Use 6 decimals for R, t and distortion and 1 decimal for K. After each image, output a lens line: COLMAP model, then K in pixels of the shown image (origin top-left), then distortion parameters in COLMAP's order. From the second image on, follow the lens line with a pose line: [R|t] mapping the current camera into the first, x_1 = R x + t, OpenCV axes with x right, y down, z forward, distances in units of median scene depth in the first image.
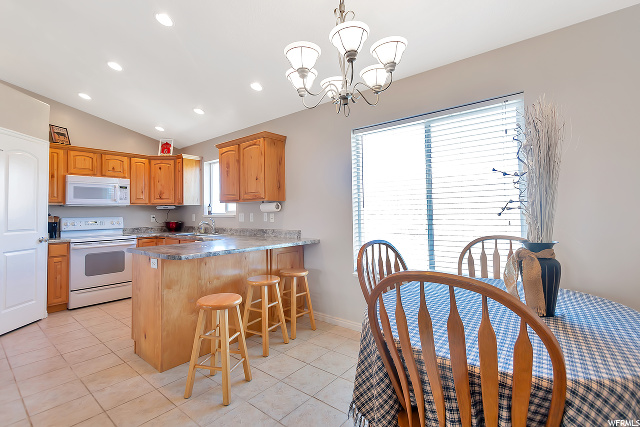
lens RADIAL K [[286.2, 0, 318.6], [0, 286.2, 202.9], [0, 0, 1]] dist [-0.002296, -0.000456]
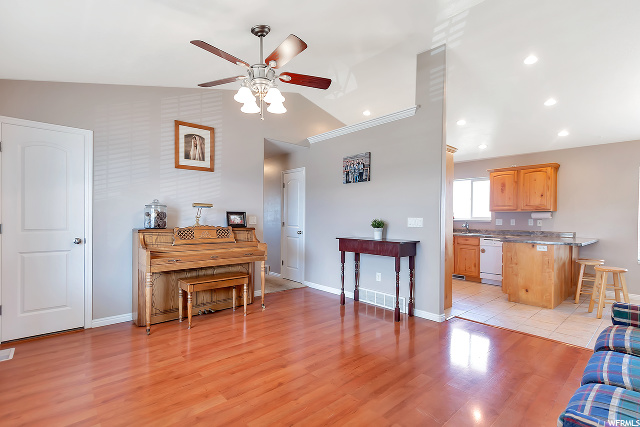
lens RADIAL K [[302.0, 0, 320.0], [0, 302.0, 213.5], [0, 0, 1]] dist [-0.003290, -0.000669]
pose [[0.985918, 0.023453, -0.165577, -0.877810], [-0.020175, 0.999566, 0.021448, -0.004020], [0.166009, -0.017806, 0.985964, -0.568547]]
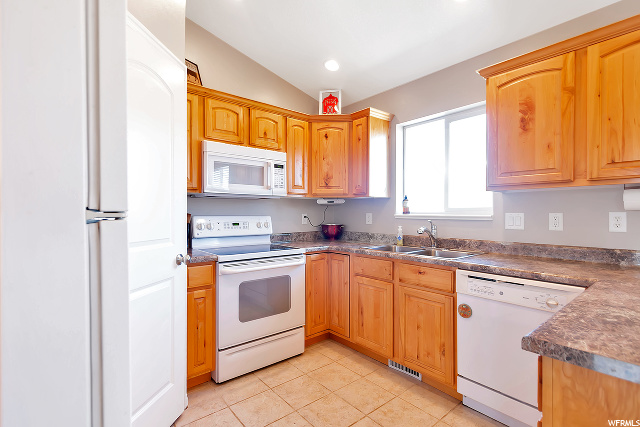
lens RADIAL K [[302.0, 0, 320.0], [0, 302.0, 213.5], [0, 0, 1]] dist [-0.003290, -0.000669]
pose [[0.981181, 0.013633, -0.192607, -0.500699], [-0.007195, 0.999393, 0.034084, 0.022653], [0.192955, -0.032057, 0.980684, 0.420202]]
